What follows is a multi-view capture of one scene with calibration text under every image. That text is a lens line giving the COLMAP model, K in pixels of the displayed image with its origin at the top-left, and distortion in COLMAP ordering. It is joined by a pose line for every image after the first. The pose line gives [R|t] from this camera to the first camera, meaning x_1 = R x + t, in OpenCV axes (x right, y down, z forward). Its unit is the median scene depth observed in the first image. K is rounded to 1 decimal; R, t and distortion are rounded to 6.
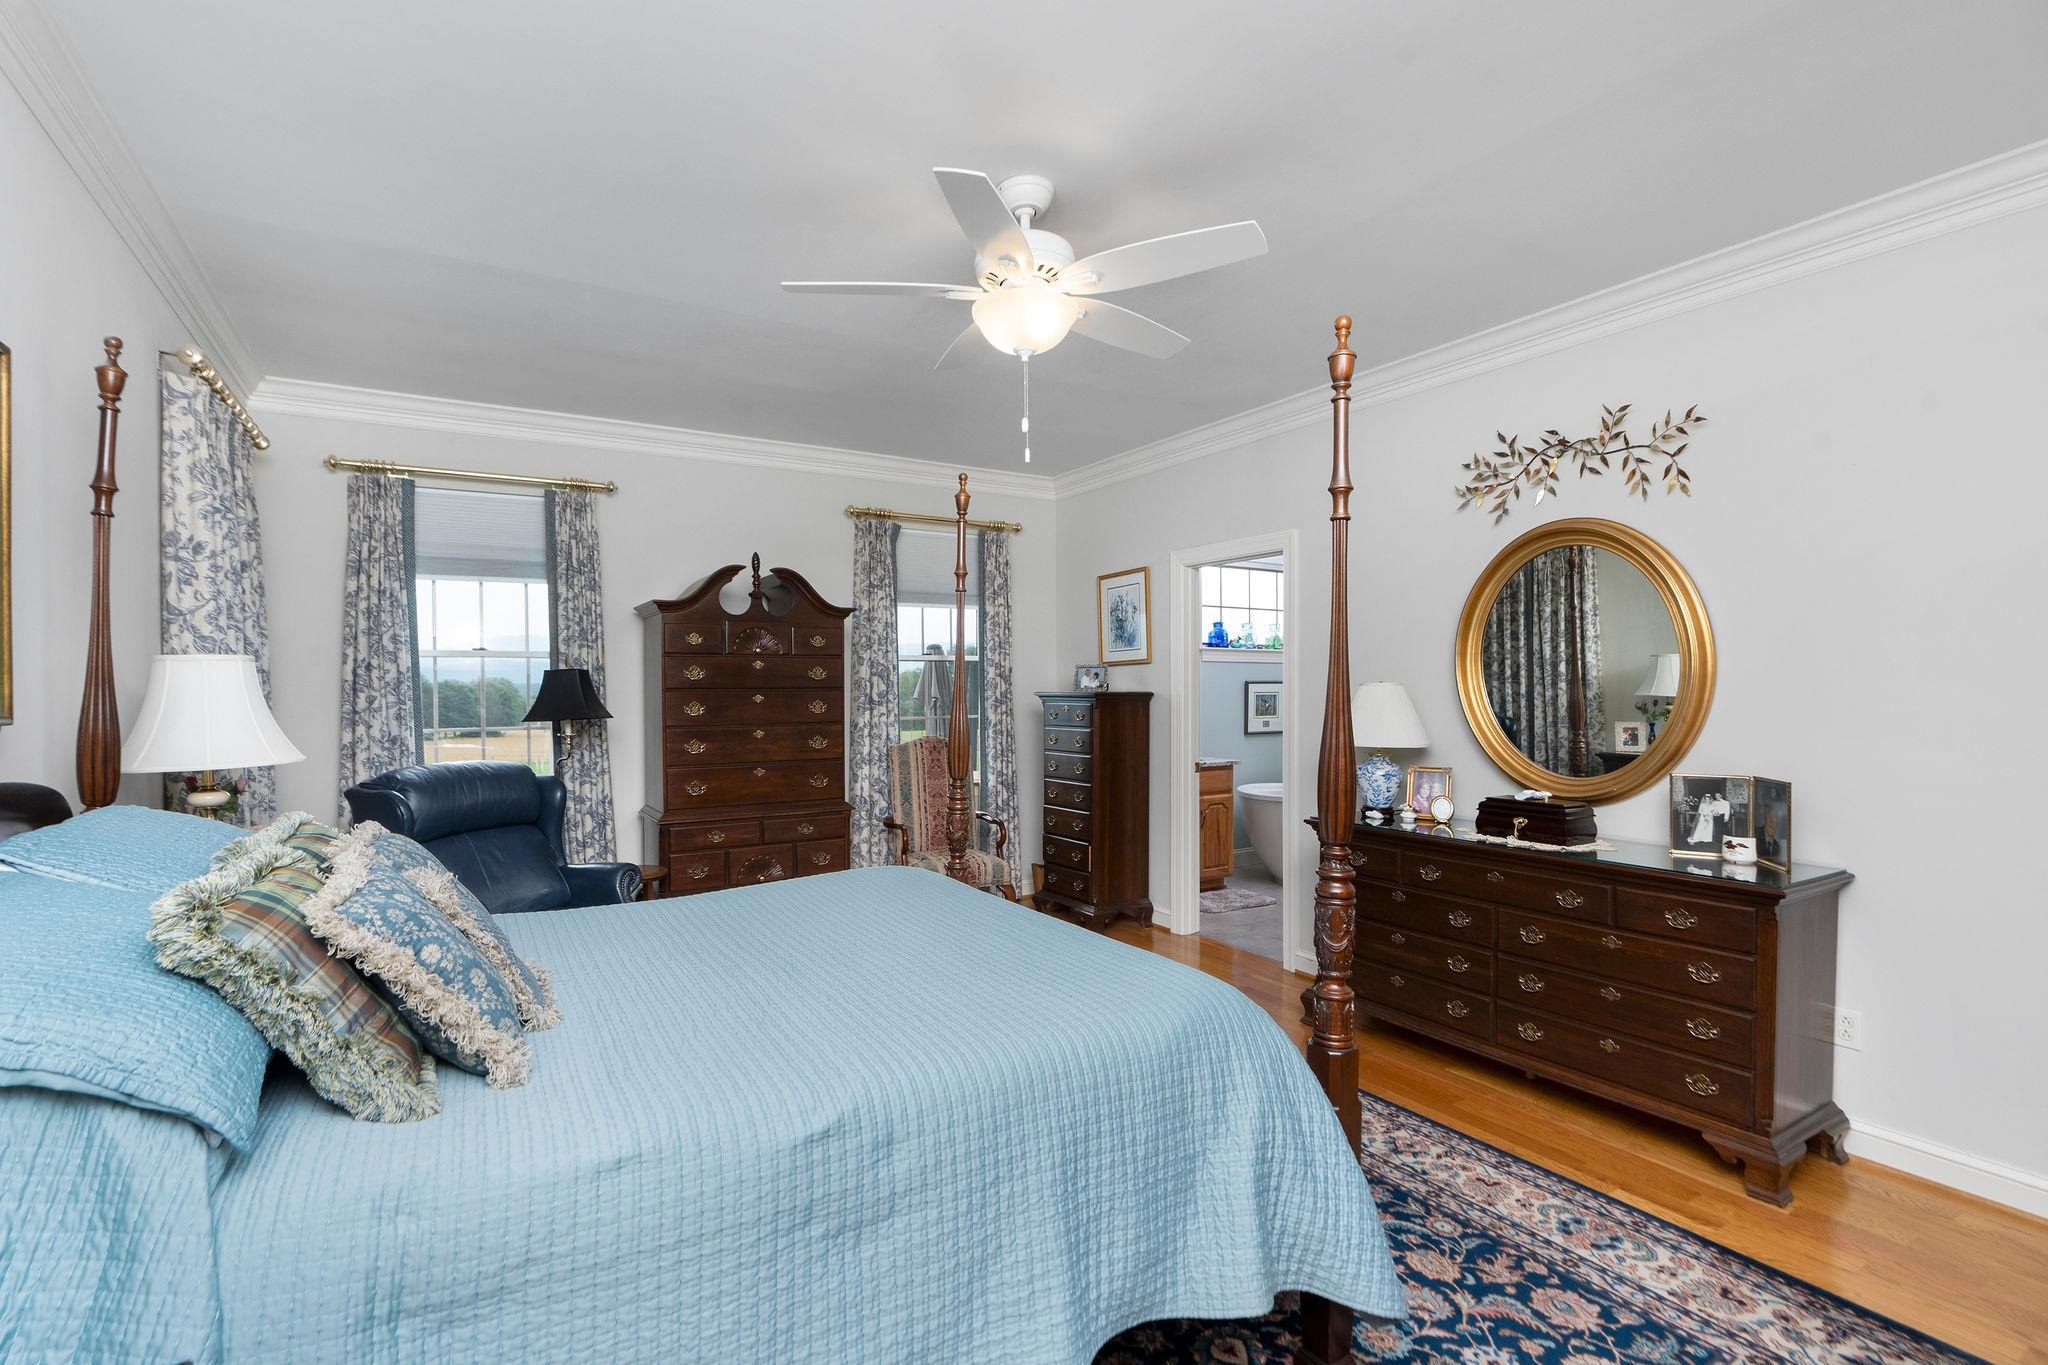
lens RADIAL K [[940.8, 0, 1023.9], [0, 940.8, 687.7], [0, 0, 1]] dist [0.000424, 0.000248]
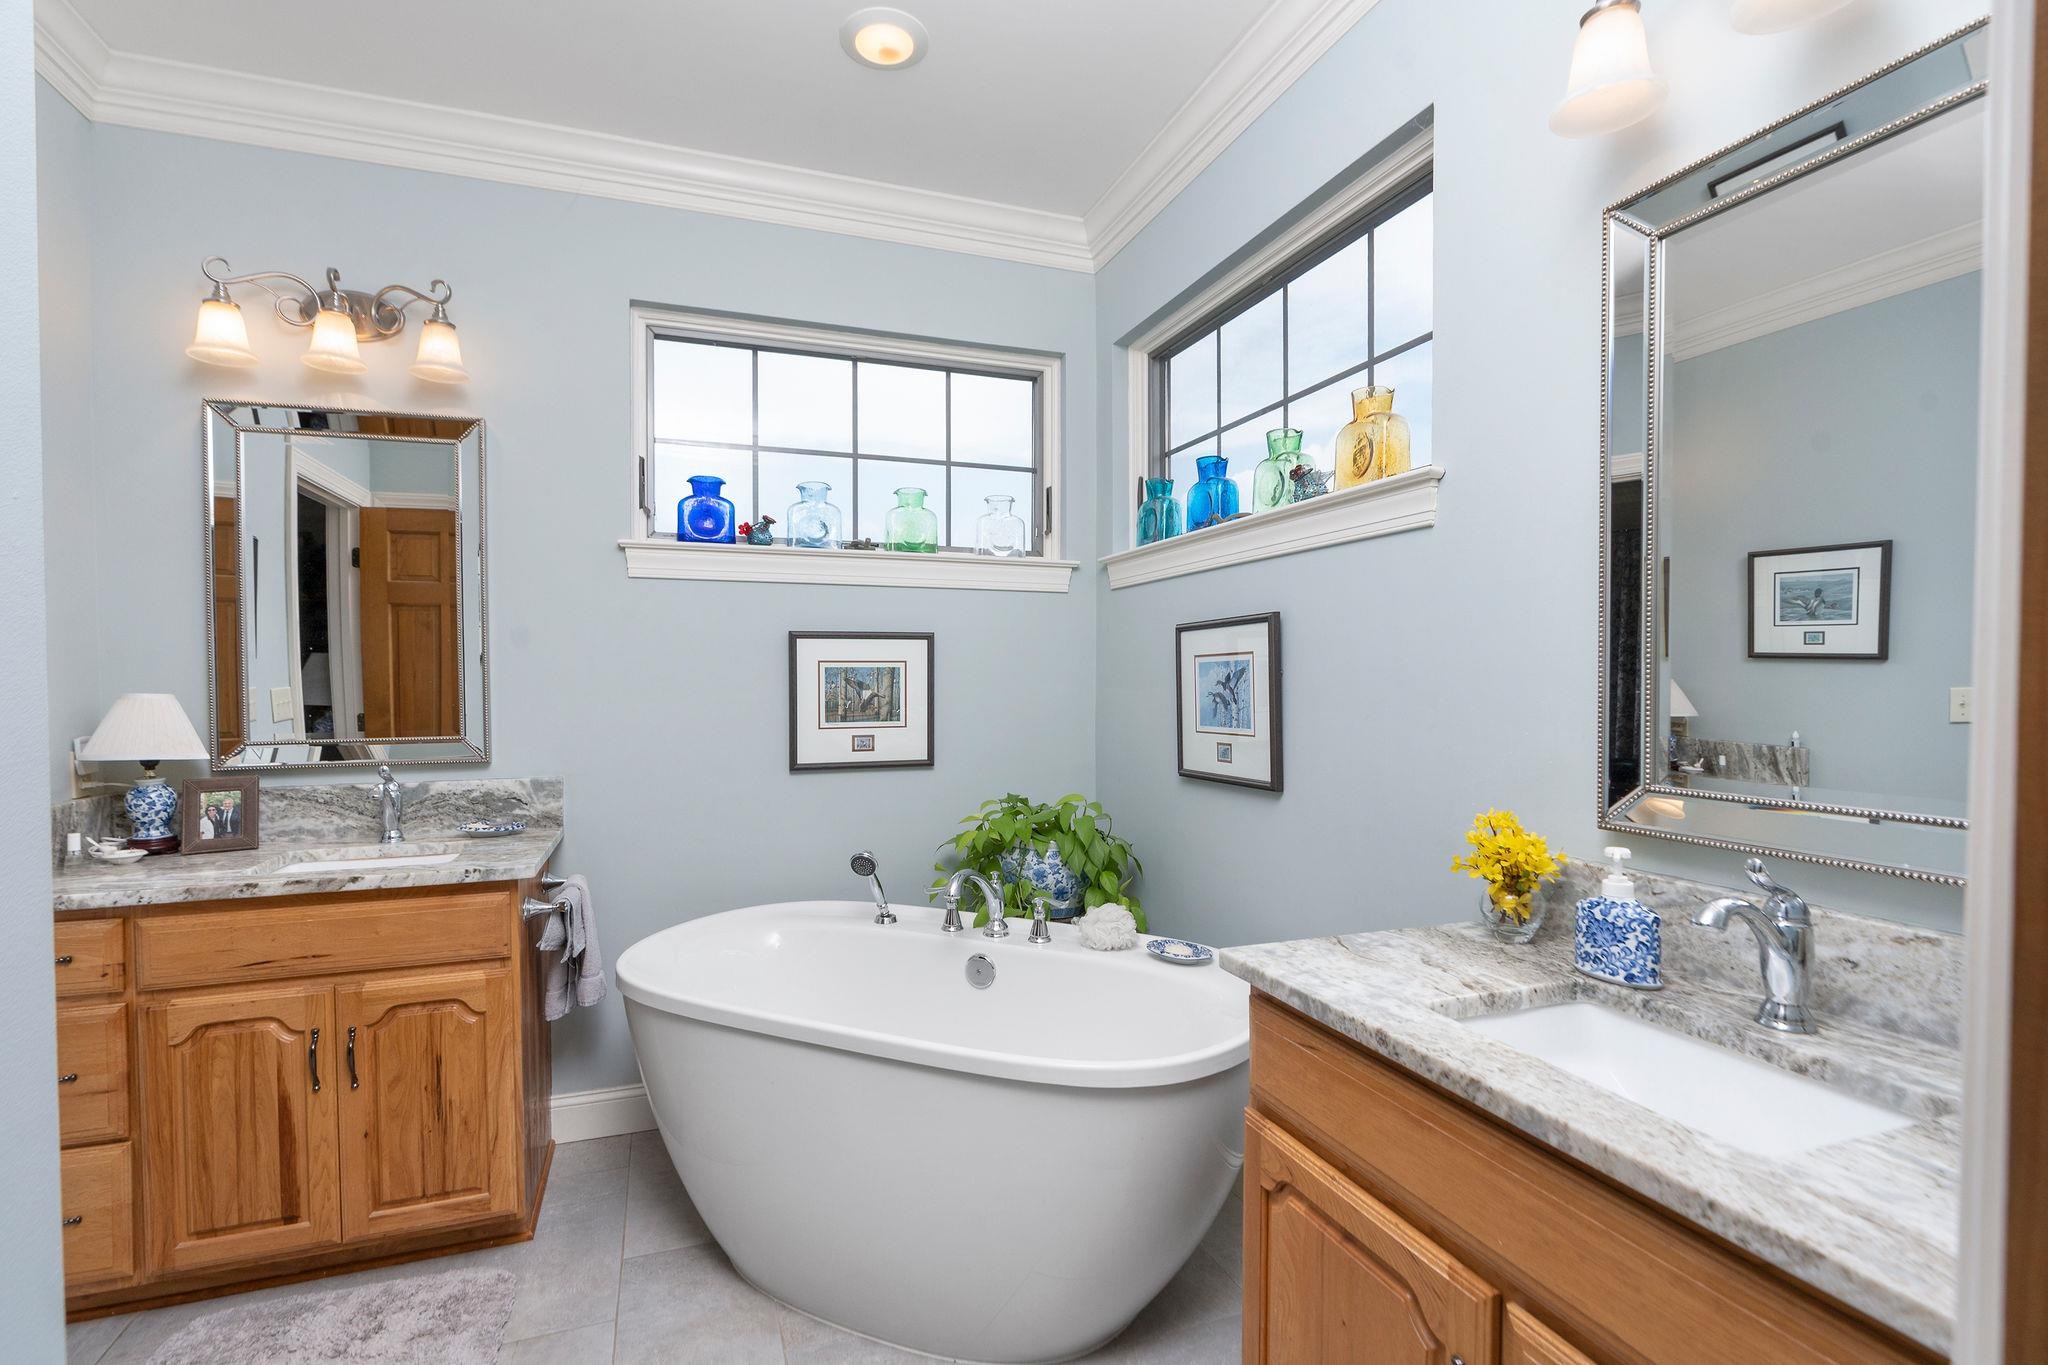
lens RADIAL K [[940.8, 0, 1016.0], [0, 940.8, 698.6], [0, 0, 1]] dist [0.000424, 0.000248]
pose [[0.977781, 0.004921, -0.209571, 0.401329], [0.001263, 0.999568, 0.029365, 0.008955], [0.209625, -0.028977, 0.977352, 0.643467]]
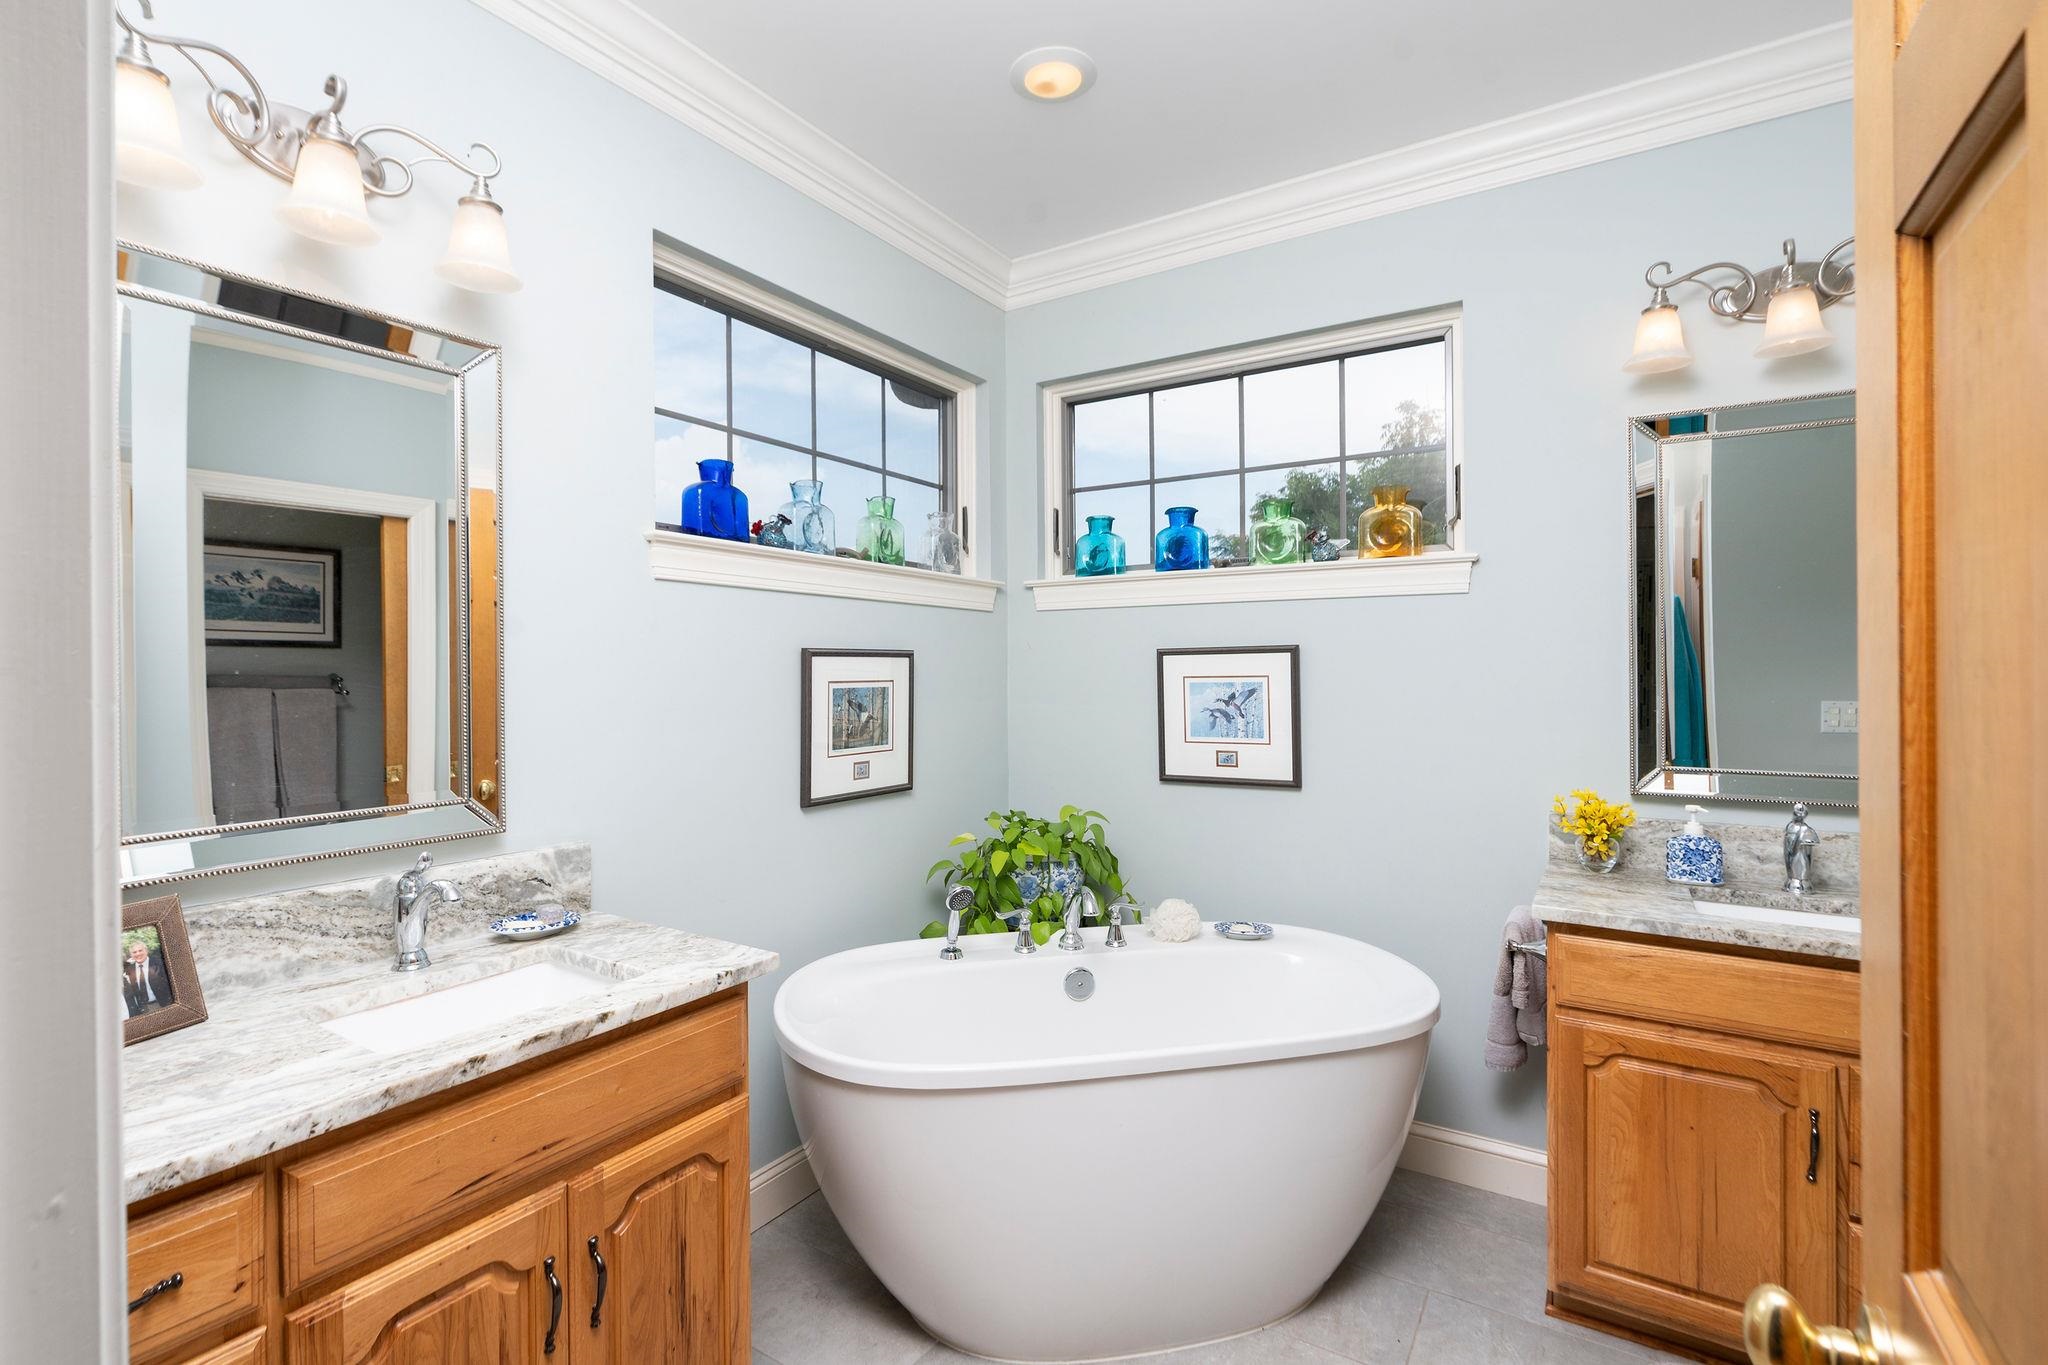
lens RADIAL K [[940.8, 0, 1013.3], [0, 940.8, 668.5], [0, 0, 1]] dist [0.000424, 0.000248]
pose [[0.902759, 0.000555, 0.430146, 0.158722], [-0.001885, 0.999995, 0.002666, -0.000851], [-0.430142, -0.003218, 0.902756, 0.663179]]
